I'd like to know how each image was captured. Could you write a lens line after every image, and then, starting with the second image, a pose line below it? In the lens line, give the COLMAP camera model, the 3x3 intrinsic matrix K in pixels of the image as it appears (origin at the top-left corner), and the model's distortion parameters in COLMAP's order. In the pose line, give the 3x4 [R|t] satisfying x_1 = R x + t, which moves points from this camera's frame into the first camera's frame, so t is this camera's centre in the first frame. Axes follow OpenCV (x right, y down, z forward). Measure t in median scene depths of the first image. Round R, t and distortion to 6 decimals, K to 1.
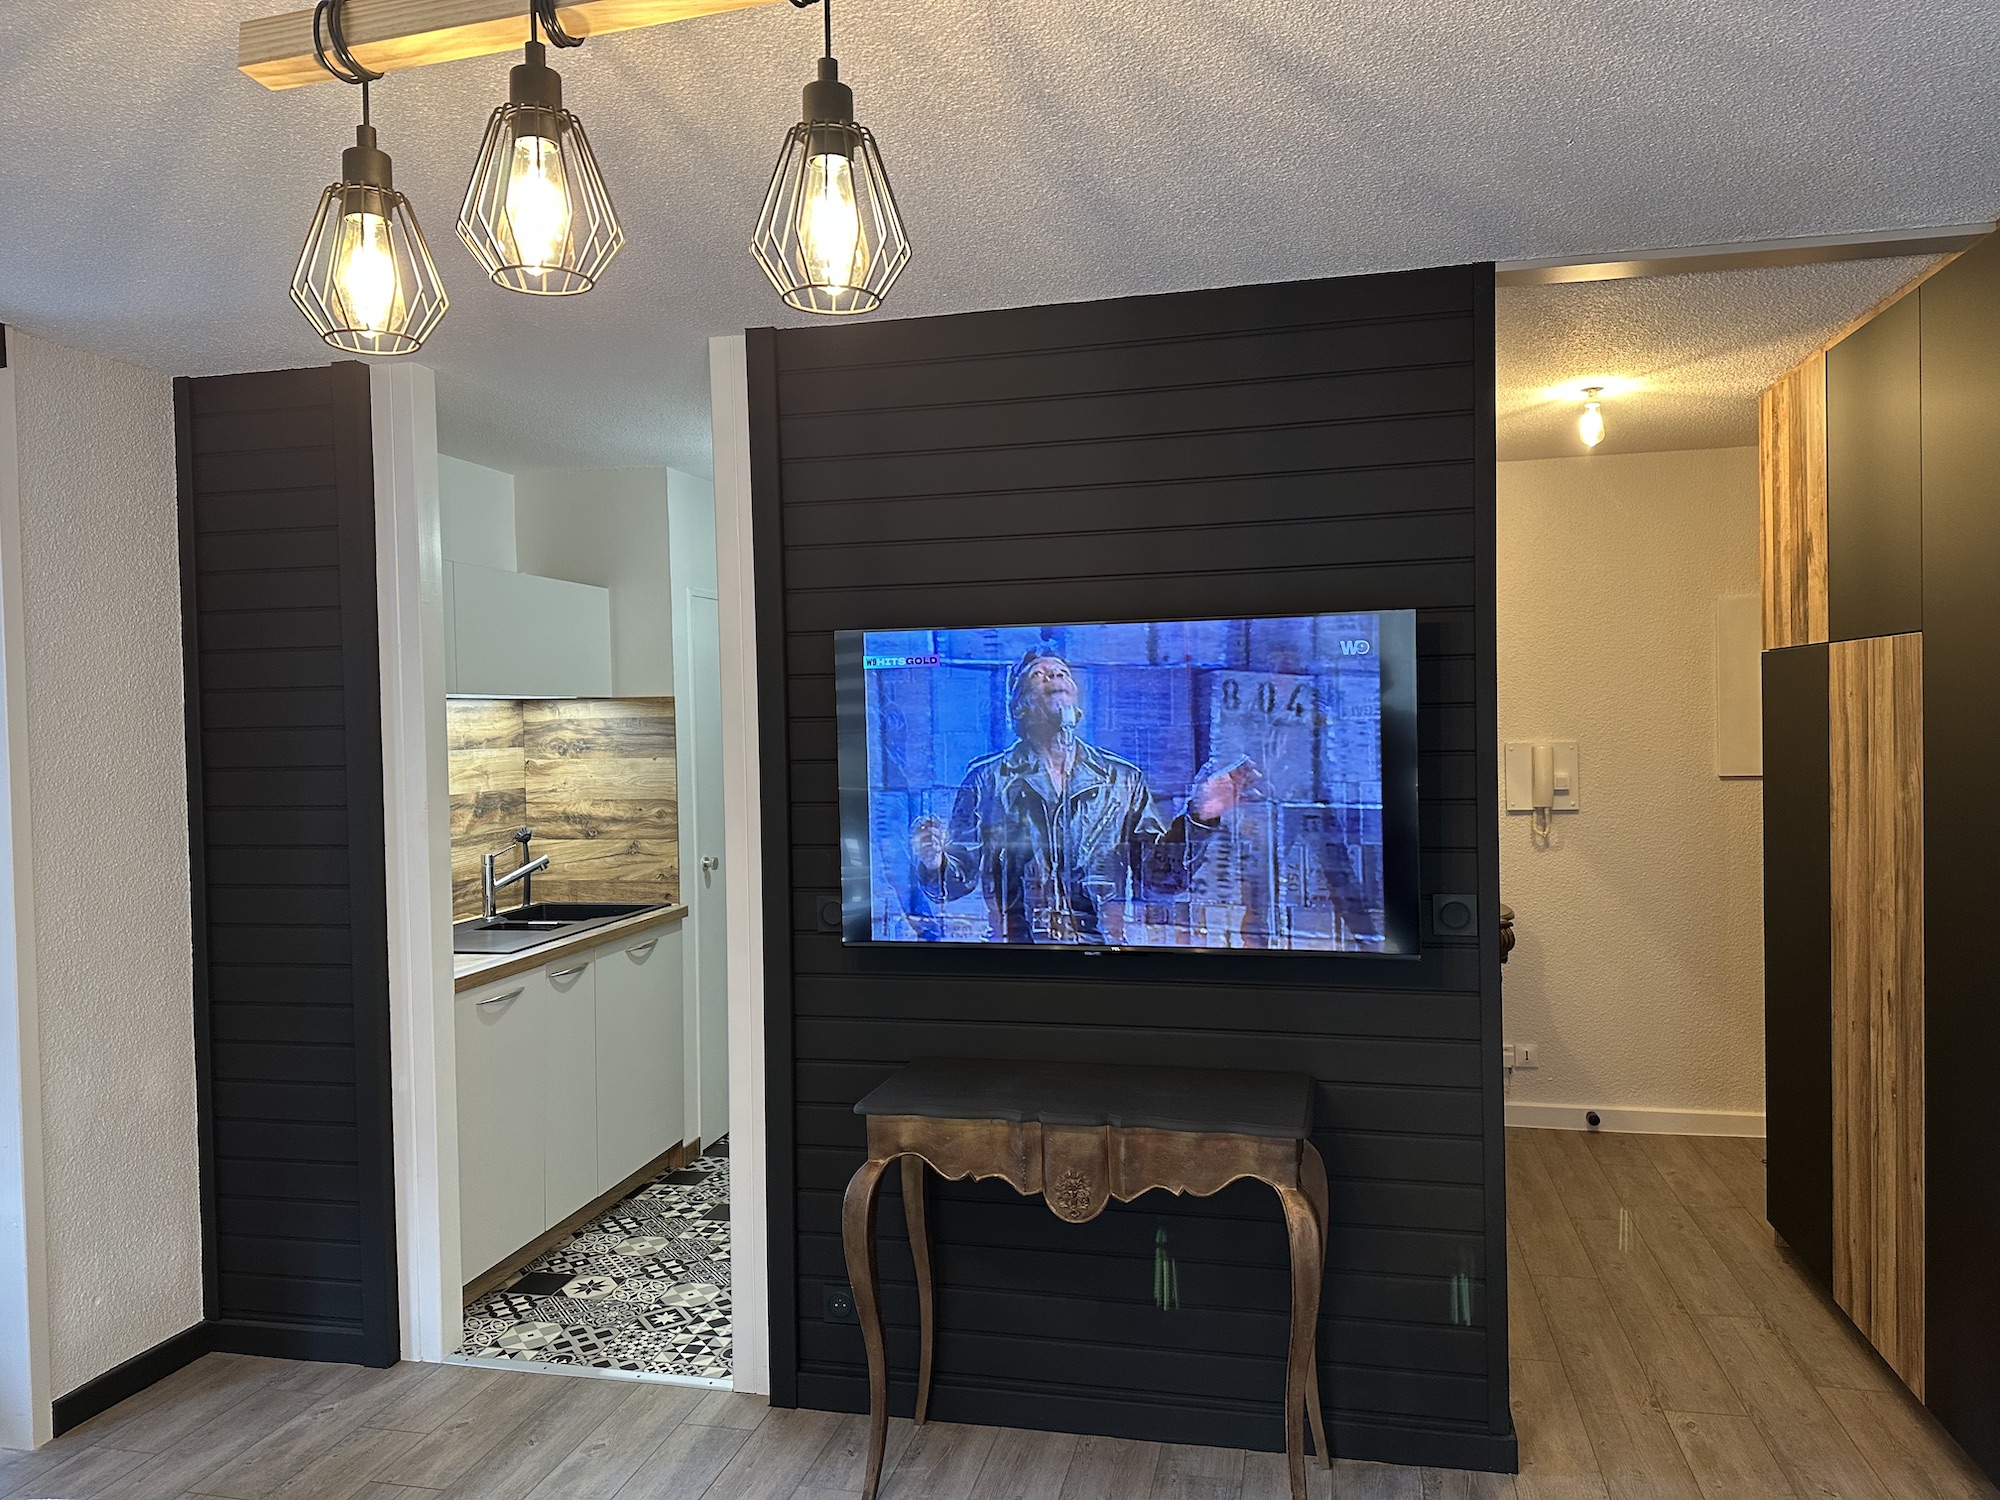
lens RADIAL K [[1392.1, 0, 995.0], [0, 1392.1, 747.1], [0, 0, 1]] dist [0.107273, -0.177423]
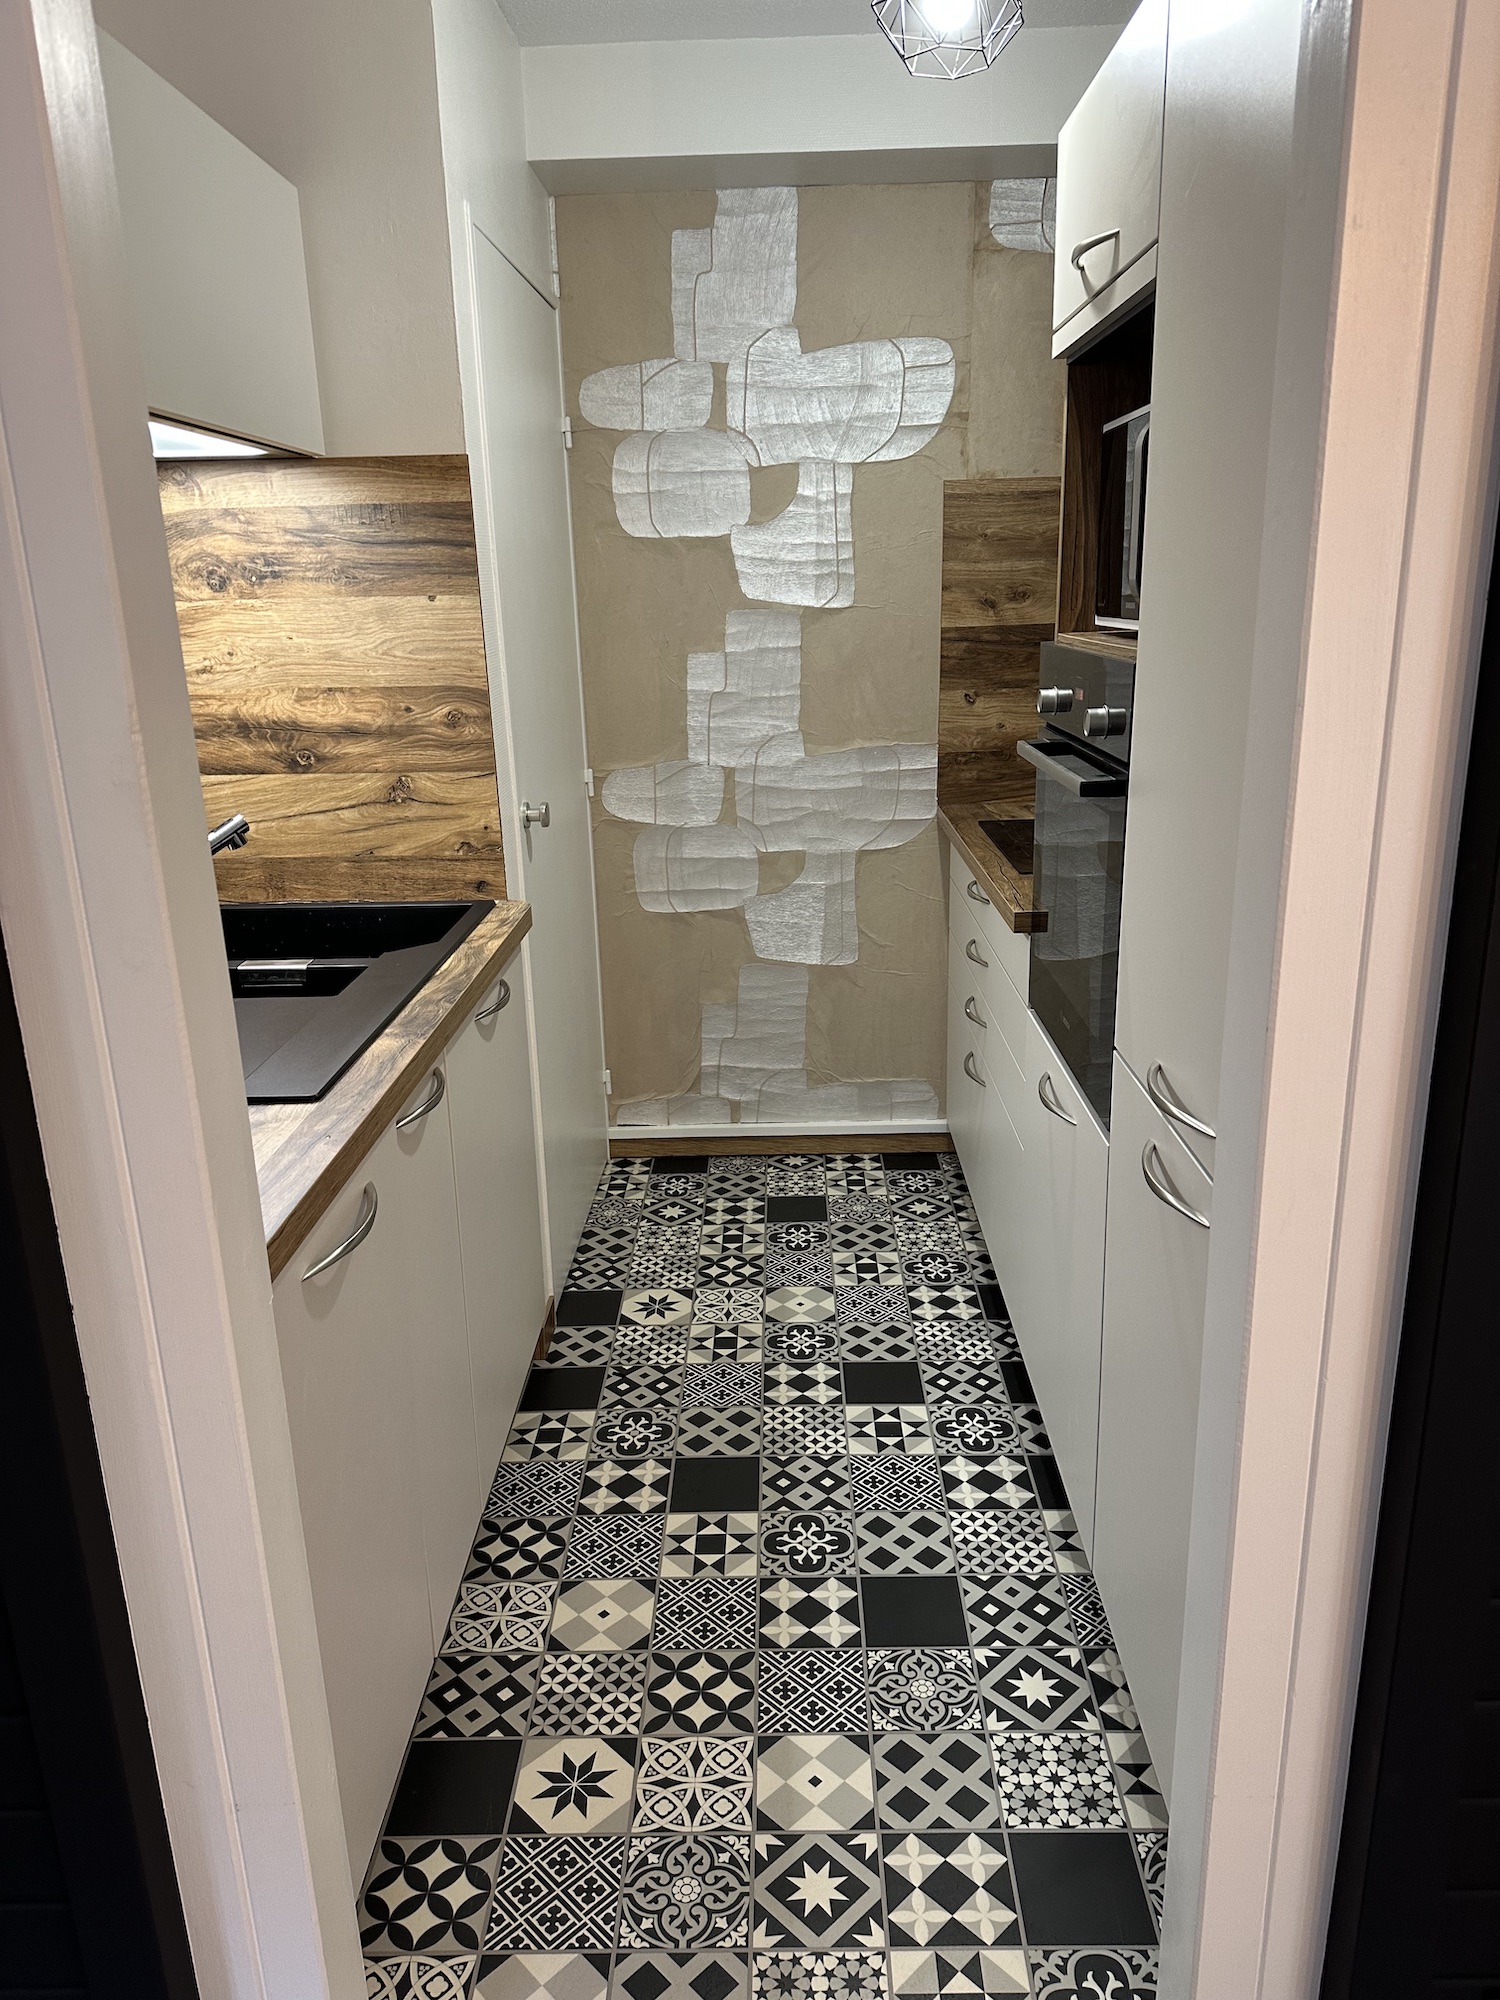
lens RADIAL K [[1372.1, 0, 761.0], [0, 1372.1, 1008.3], [0, 0, 1]] dist [0.125941, -0.208261]
pose [[0.975880, -0.067100, 0.207738, -0.323936], [0.010159, 0.964519, 0.263818, 0.025623], [-0.218069, -0.255345, 0.941937, 0.667878]]
